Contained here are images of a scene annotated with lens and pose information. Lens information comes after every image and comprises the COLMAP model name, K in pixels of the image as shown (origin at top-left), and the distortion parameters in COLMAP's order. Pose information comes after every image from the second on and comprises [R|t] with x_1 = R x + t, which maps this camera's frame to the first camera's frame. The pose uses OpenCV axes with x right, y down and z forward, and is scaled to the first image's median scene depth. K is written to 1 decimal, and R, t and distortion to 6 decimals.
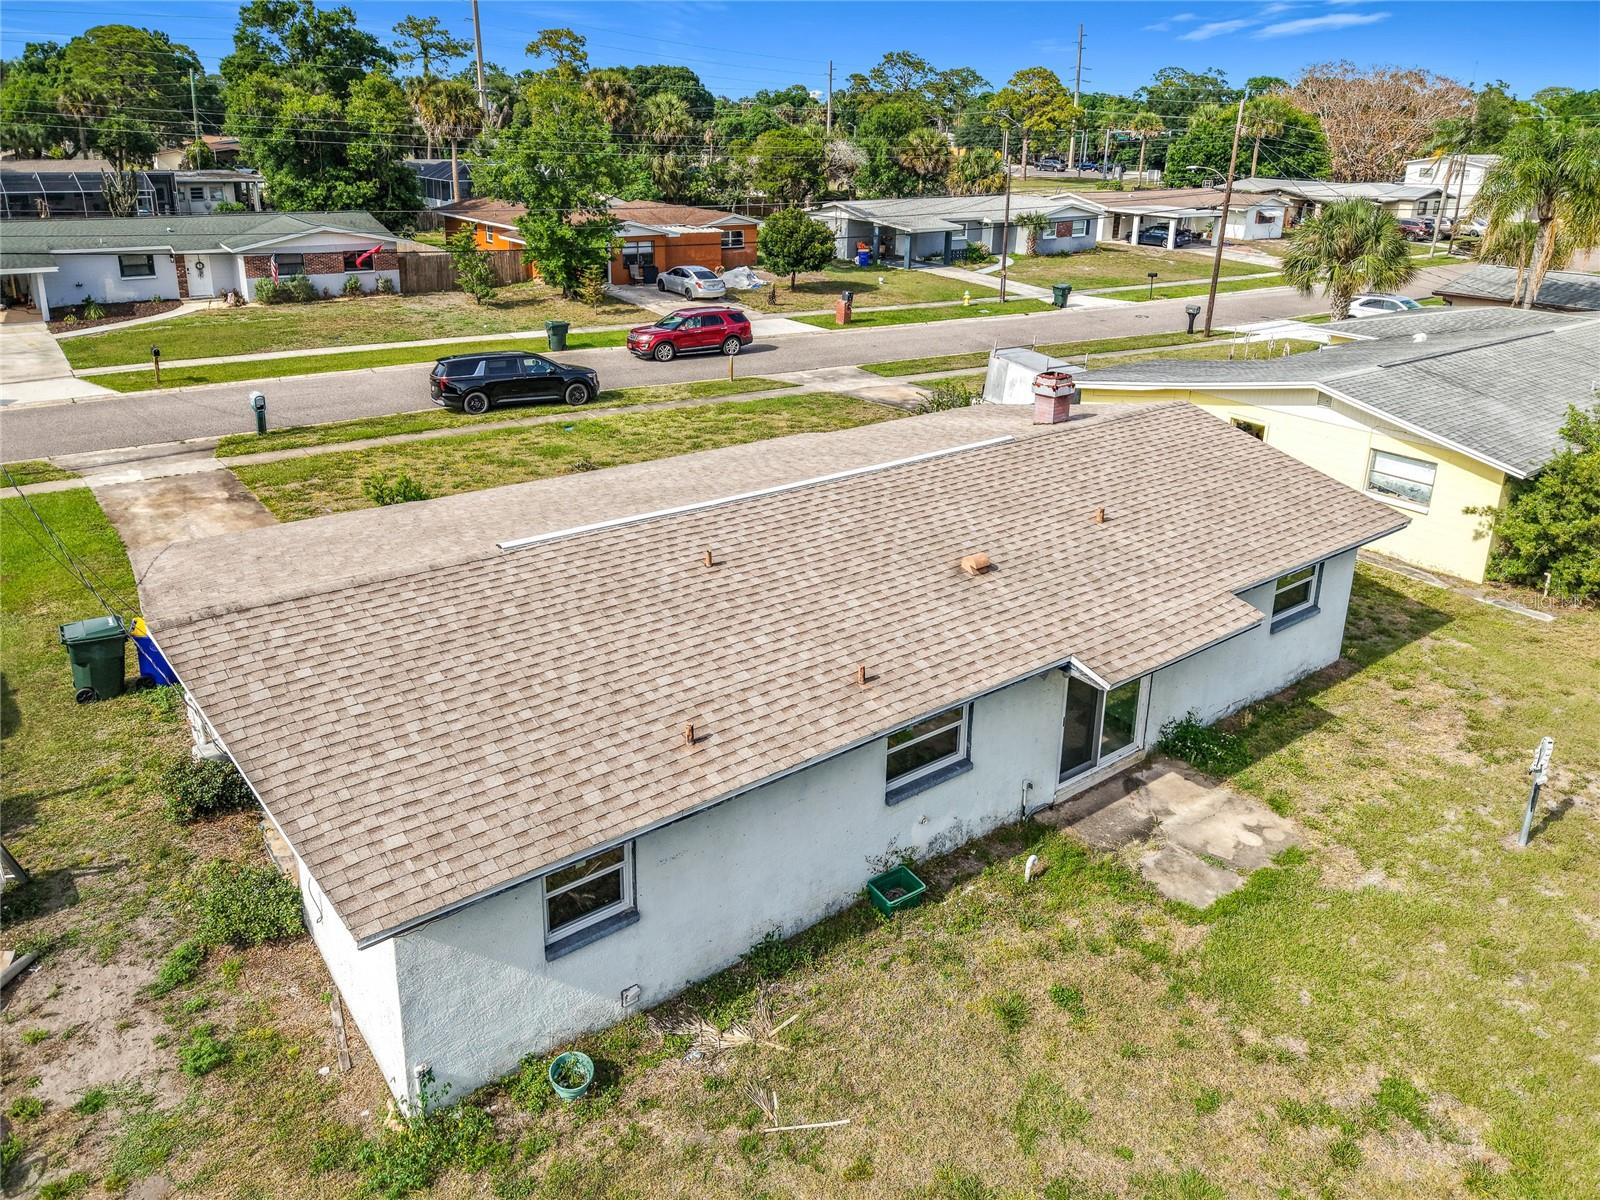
lens RADIAL K [[1127.1, 0, 799.3], [0, 1127.1, 476.6], [0, 0, 1]] dist [0.030049, -0.032985]
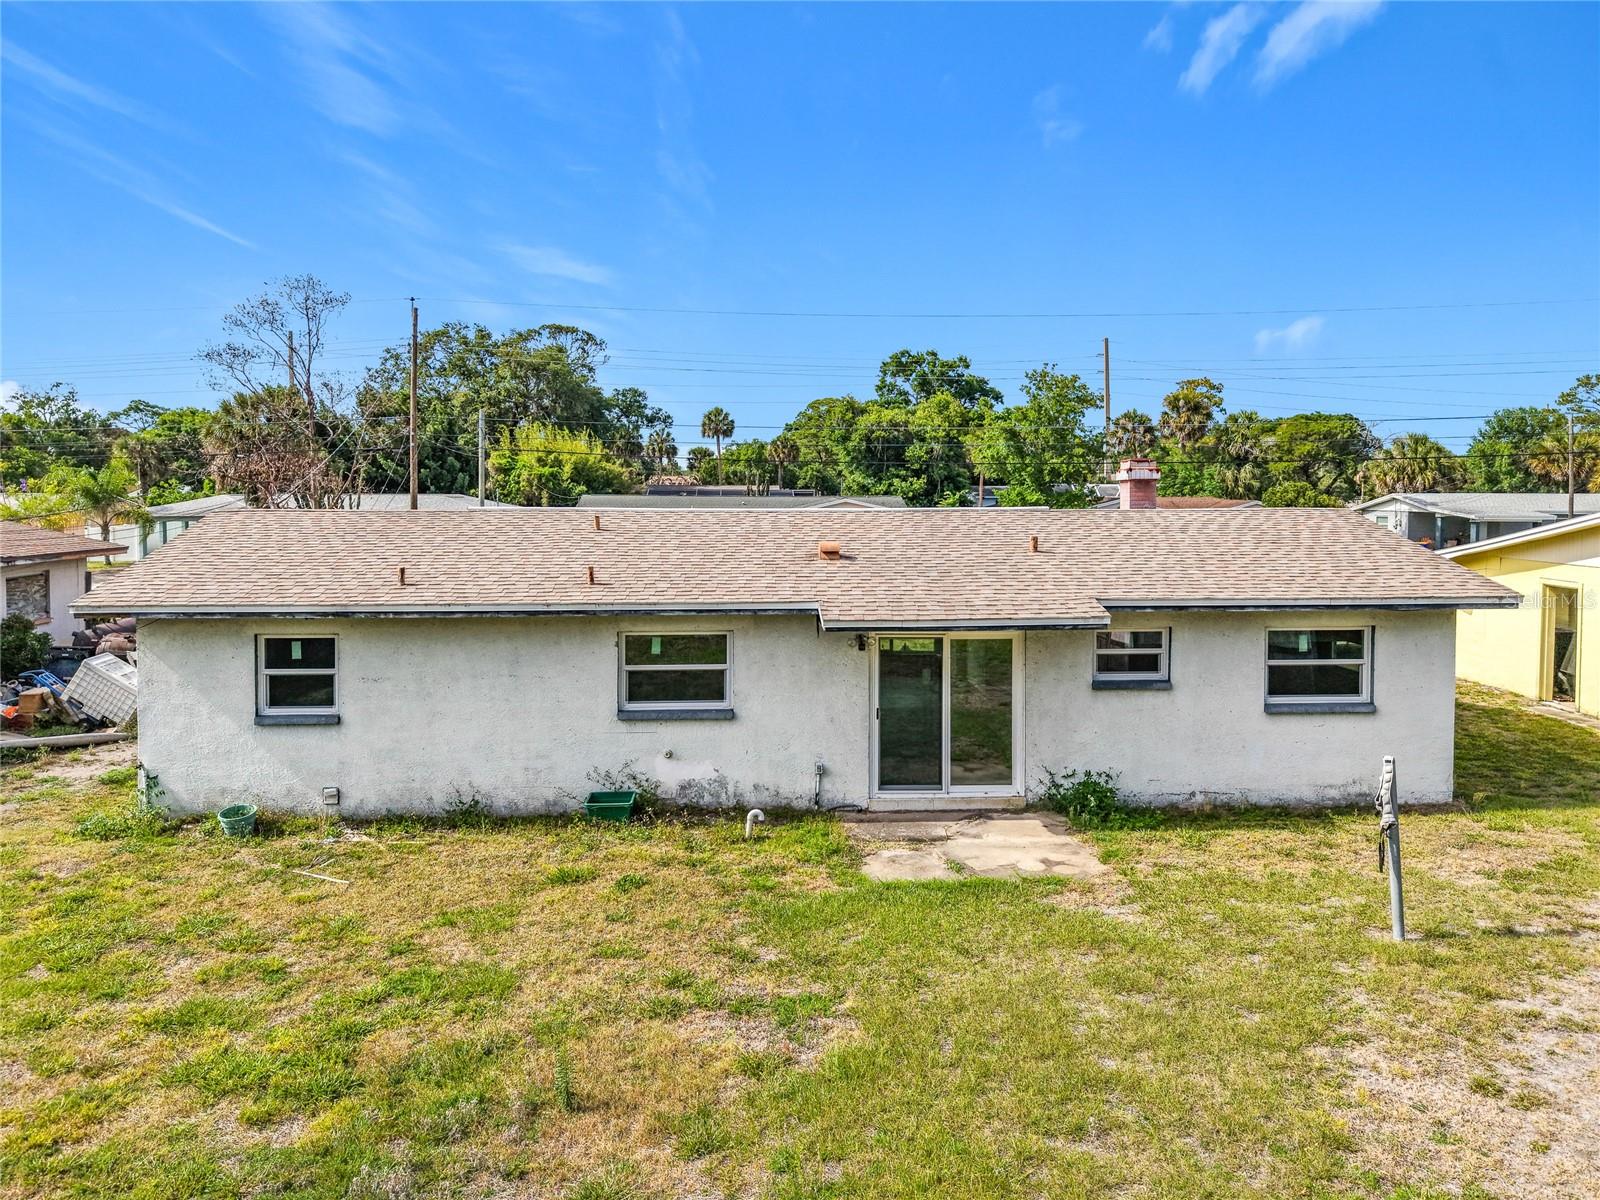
lens RADIAL K [[1106.6, 0, 798.7], [0, 1106.6, 537.6], [0, 0, 1]] dist [0.030386, -0.031237]
pose [[0.824355, 0.004357, -0.566056, 0.199520], [-0.154940, 0.963520, -0.218225, 0.081805], [0.544456, 0.267600, 0.794958, 0.057772]]
